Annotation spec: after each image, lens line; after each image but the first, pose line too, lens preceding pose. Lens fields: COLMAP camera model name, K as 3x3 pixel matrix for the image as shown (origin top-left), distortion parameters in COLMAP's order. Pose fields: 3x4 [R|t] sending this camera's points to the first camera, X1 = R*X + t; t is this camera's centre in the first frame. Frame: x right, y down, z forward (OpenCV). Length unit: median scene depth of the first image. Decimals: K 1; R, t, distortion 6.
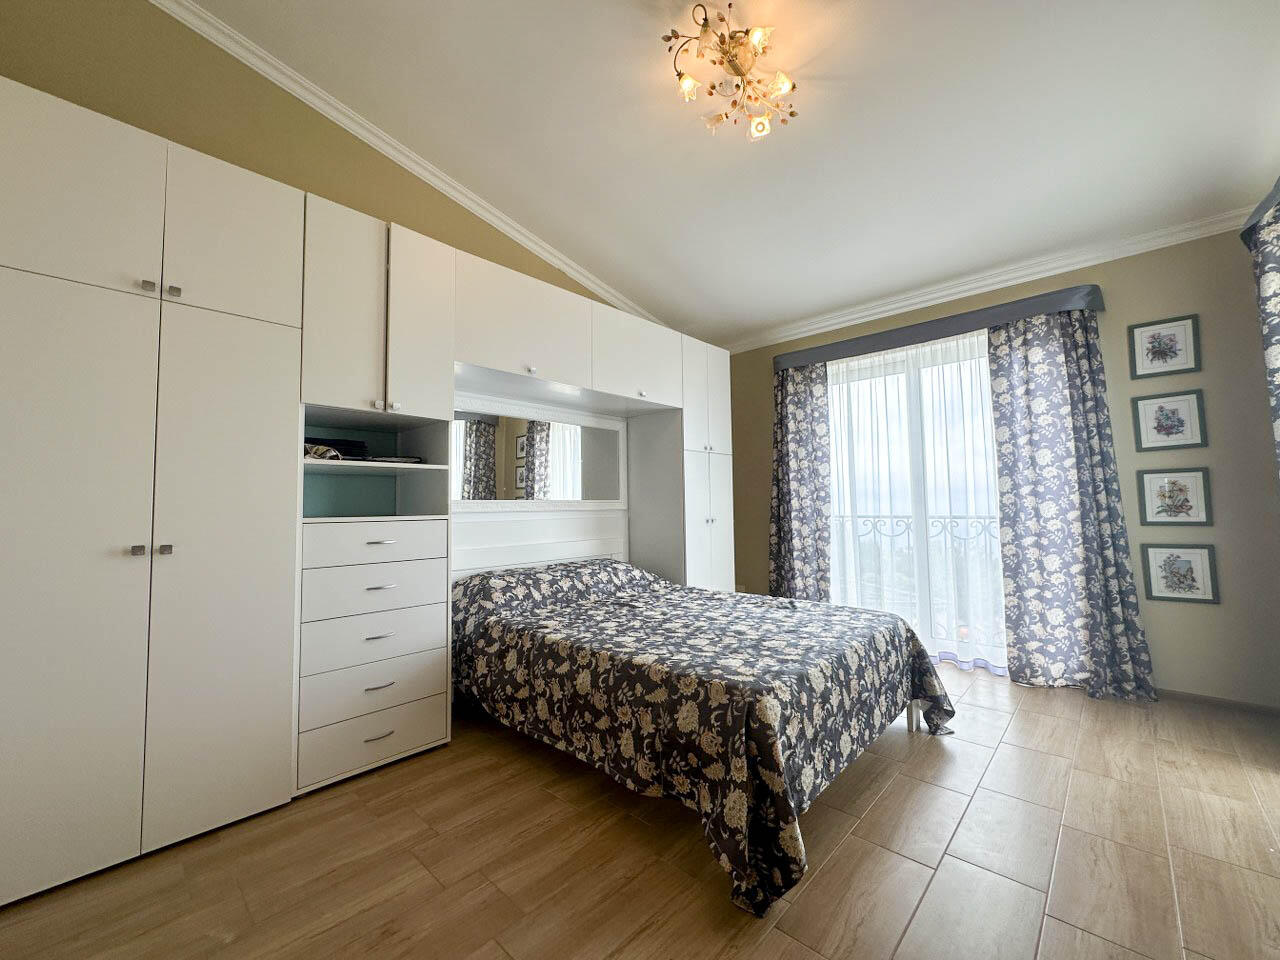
lens RADIAL K [[510.1, 0, 644.4], [0, 510.1, 477.8], [0, 0, 1]] dist [-0.002907, 0.000708]
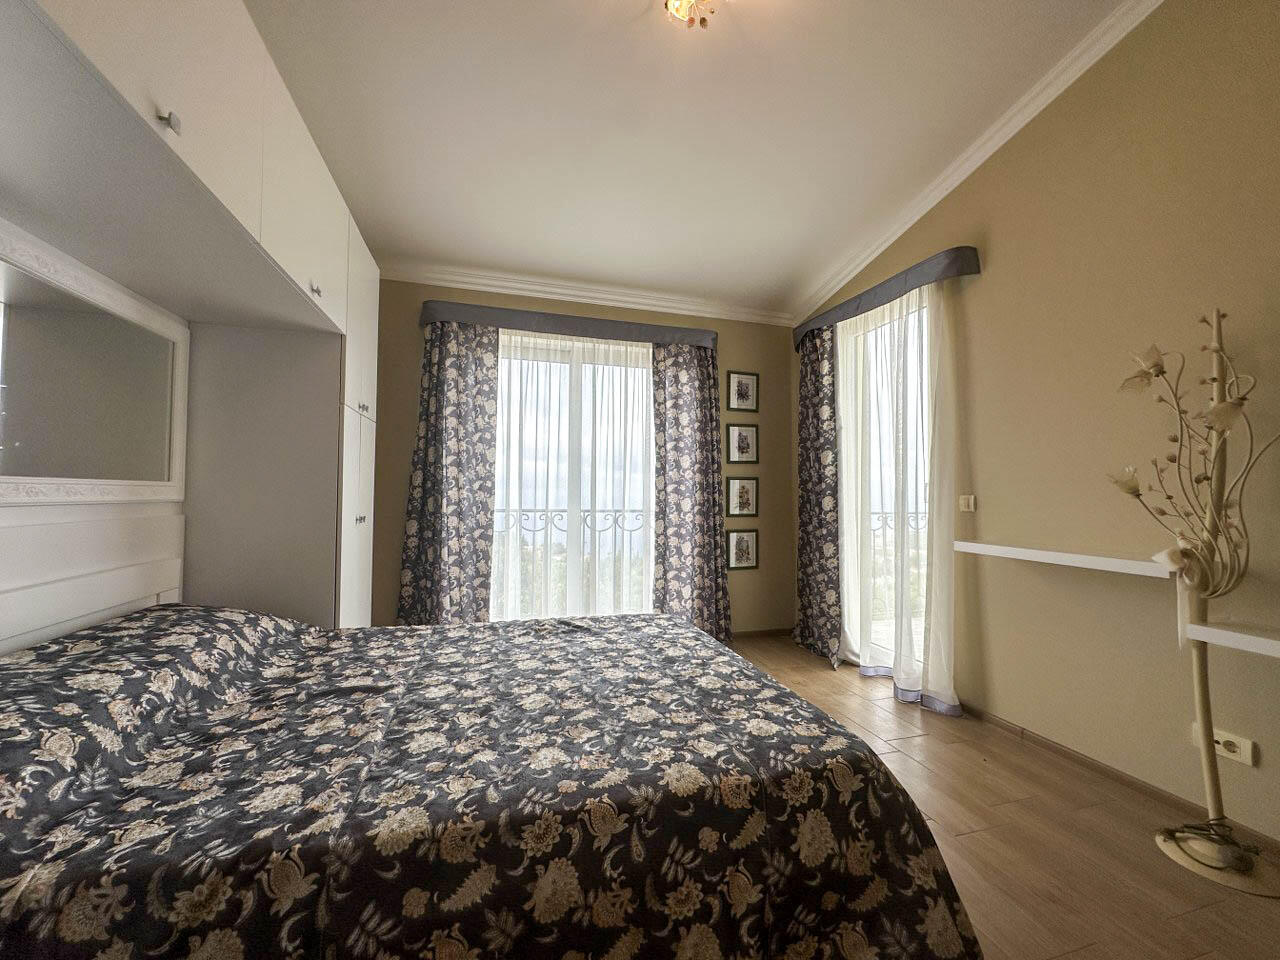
lens RADIAL K [[510.1, 0, 640.1], [0, 510.1, 479.1], [0, 0, 1]] dist [-0.002907, 0.000708]
pose [[0.514139, 0.044660, 0.856544, -0.314199], [-0.065996, 0.997743, -0.012408, 0.022873], [-0.855164, -0.050149, 0.515926, 0.466528]]
